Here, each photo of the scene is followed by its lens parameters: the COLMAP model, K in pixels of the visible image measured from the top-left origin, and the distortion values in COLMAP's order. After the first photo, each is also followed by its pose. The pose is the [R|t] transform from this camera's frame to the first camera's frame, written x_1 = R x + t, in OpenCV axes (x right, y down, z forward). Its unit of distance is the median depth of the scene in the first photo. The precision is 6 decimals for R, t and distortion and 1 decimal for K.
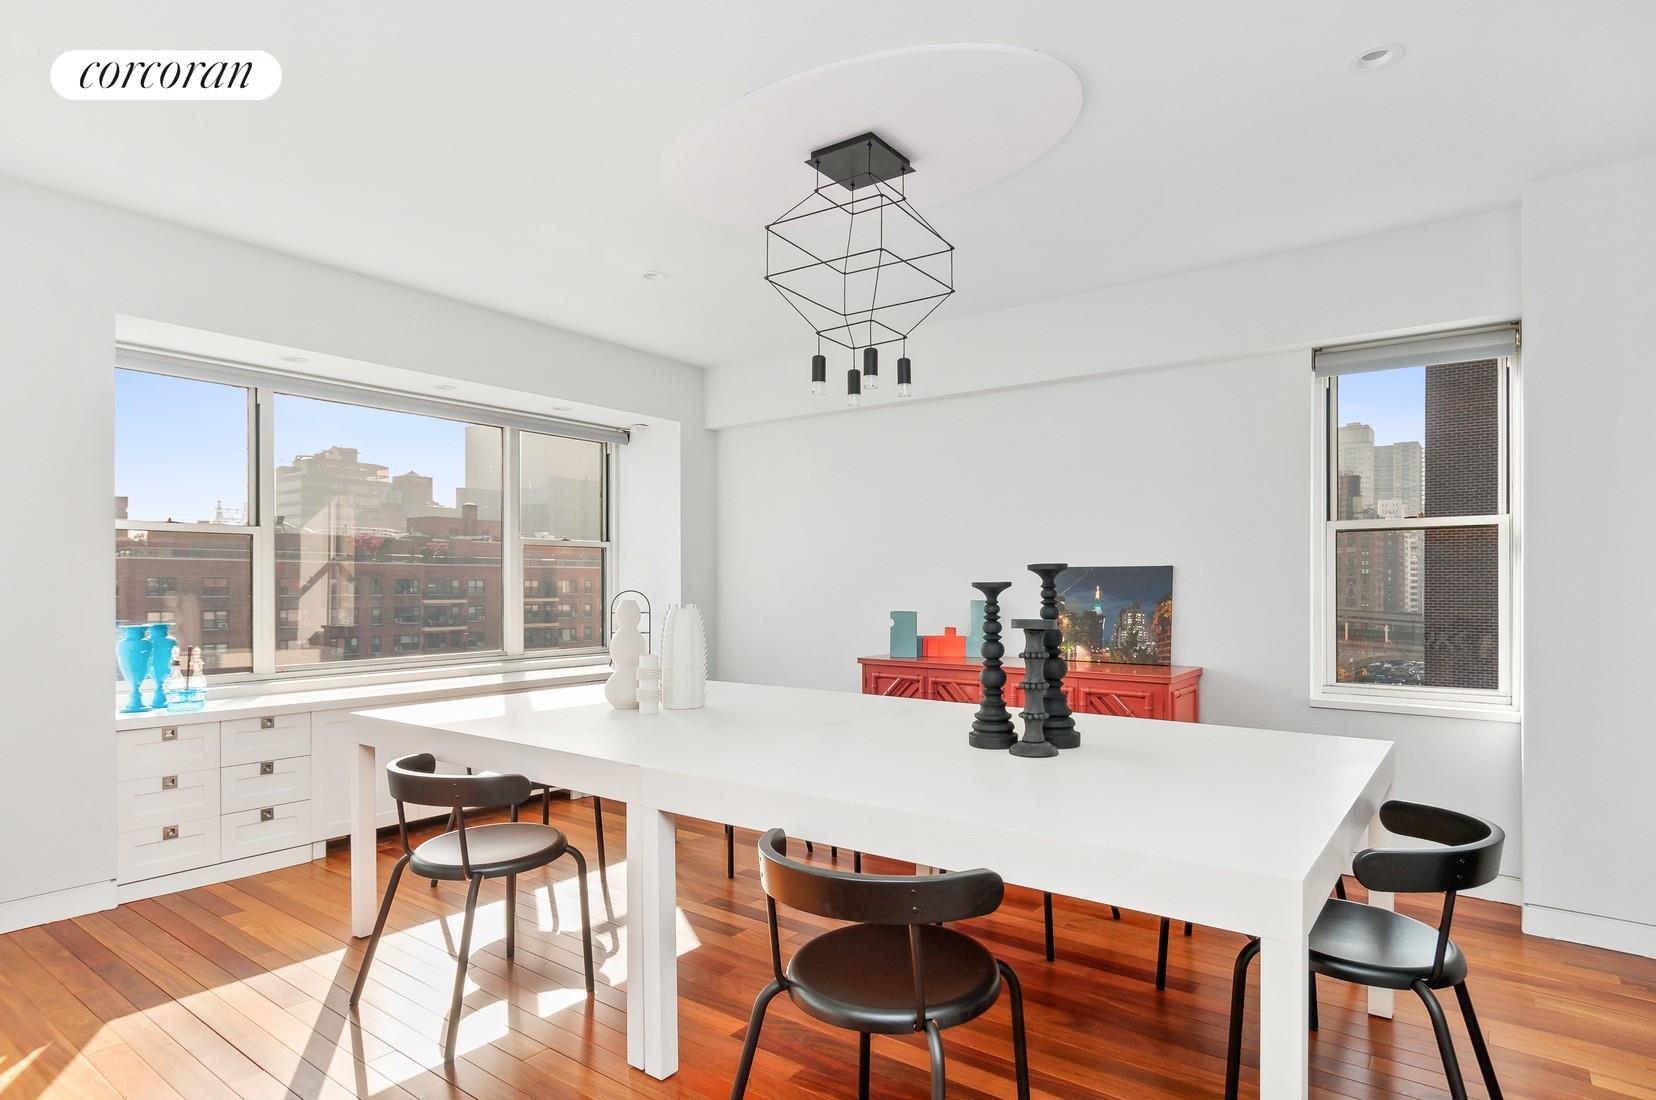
lens RADIAL K [[890.2, 0, 831.2], [0, 890.2, 579.9], [0, 0, 1]] dist [-0.001250, -0.000316]
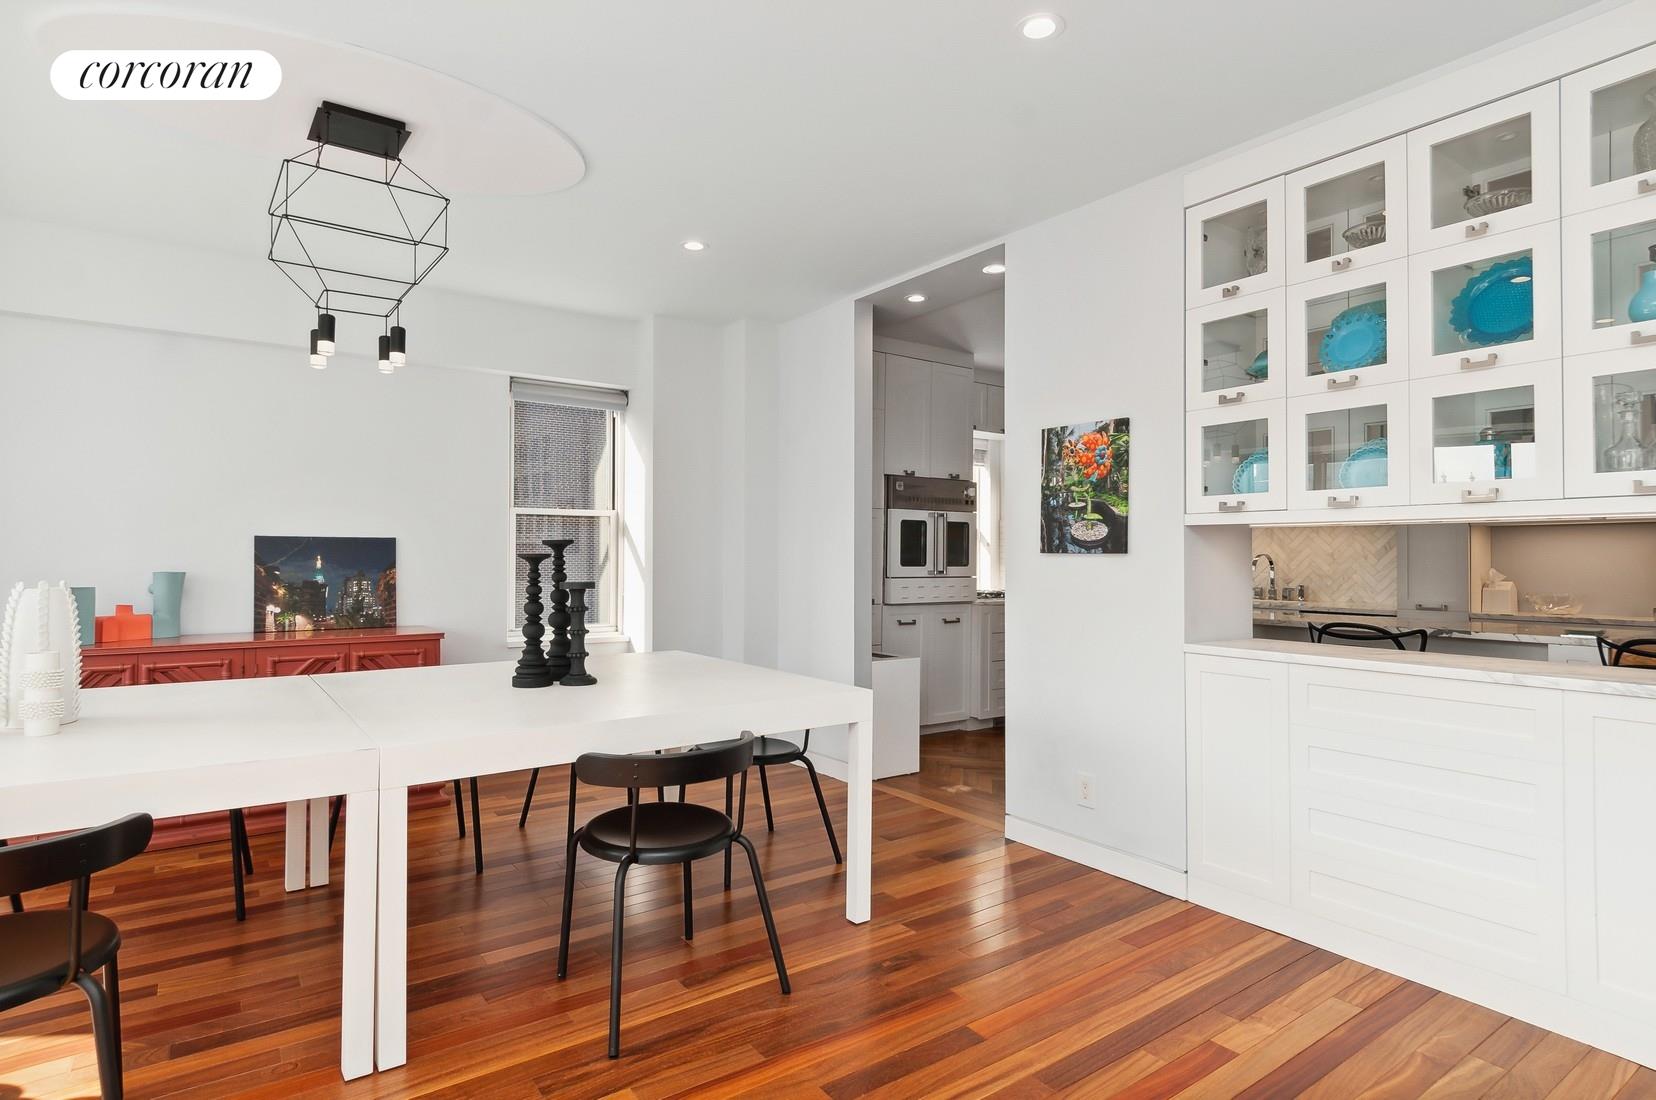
lens RADIAL K [[877.6, 0, 863.7], [0, 877.6, 543.1], [0, 0, 1]] dist [0.000667, 0.000222]
pose [[0.284013, 0.014619, 0.958709, -0.513550], [-0.009462, 0.999878, -0.012443, -0.001092], [-0.958774, -0.005537, 0.284117, 0.116261]]
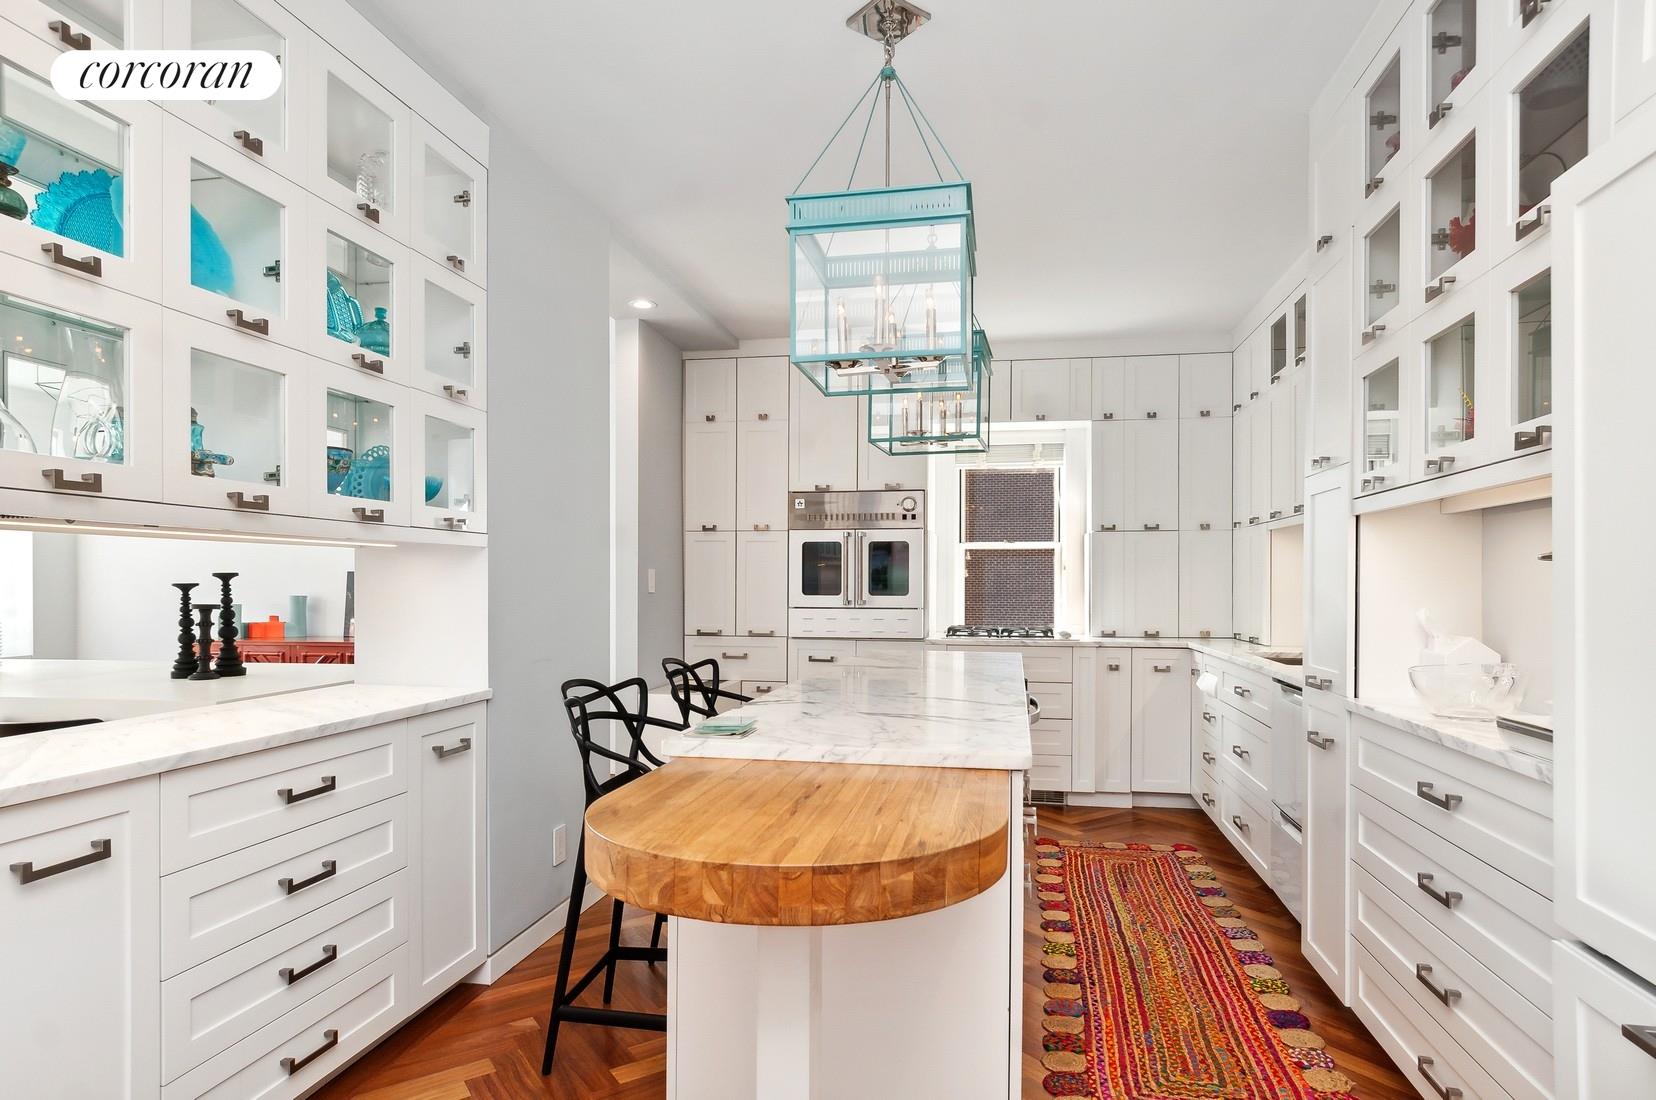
lens RADIAL K [[915.9, 0, 849.4], [0, 915.9, 589.4], [0, 0, 1]] dist [0.002542, 0.000481]
pose [[0.891564, -0.004787, 0.452869, 0.316986], [-0.000896, 0.999924, 0.012334, -0.005471], [-0.452893, -0.011402, 0.891492, -0.714676]]
